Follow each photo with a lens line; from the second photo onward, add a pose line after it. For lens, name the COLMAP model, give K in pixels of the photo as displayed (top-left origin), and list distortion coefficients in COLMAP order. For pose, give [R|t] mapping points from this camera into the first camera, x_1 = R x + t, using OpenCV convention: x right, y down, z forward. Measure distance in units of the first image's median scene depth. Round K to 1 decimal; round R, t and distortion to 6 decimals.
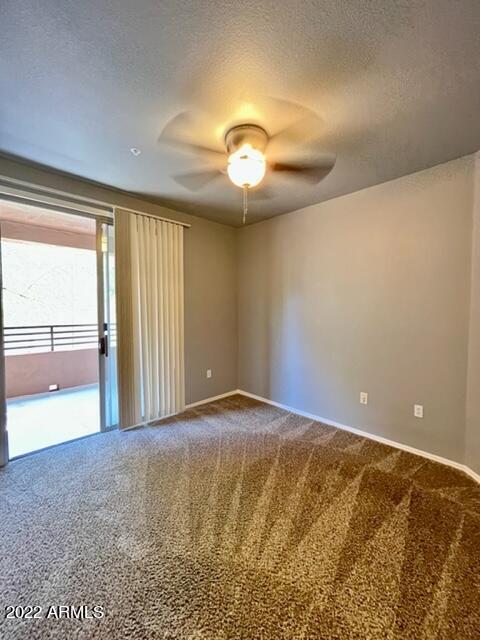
lens RADIAL K [[257.8, 0, 236.1], [0, 257.8, 321.5], [0, 0, 1]] dist [0.001703, -0.001158]
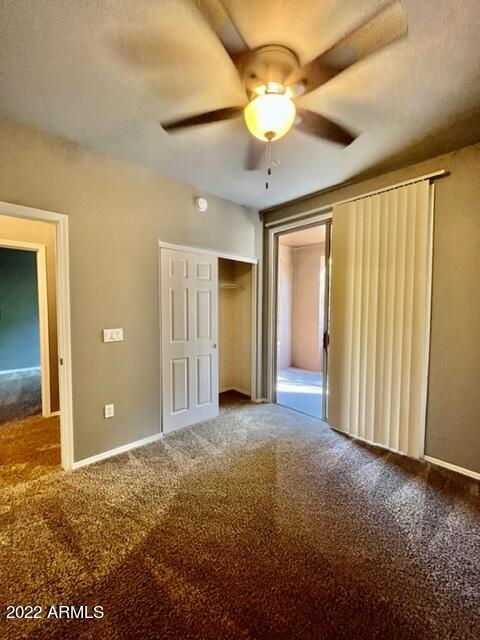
lens RADIAL K [[257.8, 0, 236.1], [0, 257.8, 317.8], [0, 0, 1]] dist [0.001703, -0.001158]
pose [[-0.016987, 0.055039, -0.998340, 0.539721], [-0.049420, 0.997217, 0.055818, -0.038686], [0.998634, 0.050286, -0.014220, 0.619189]]
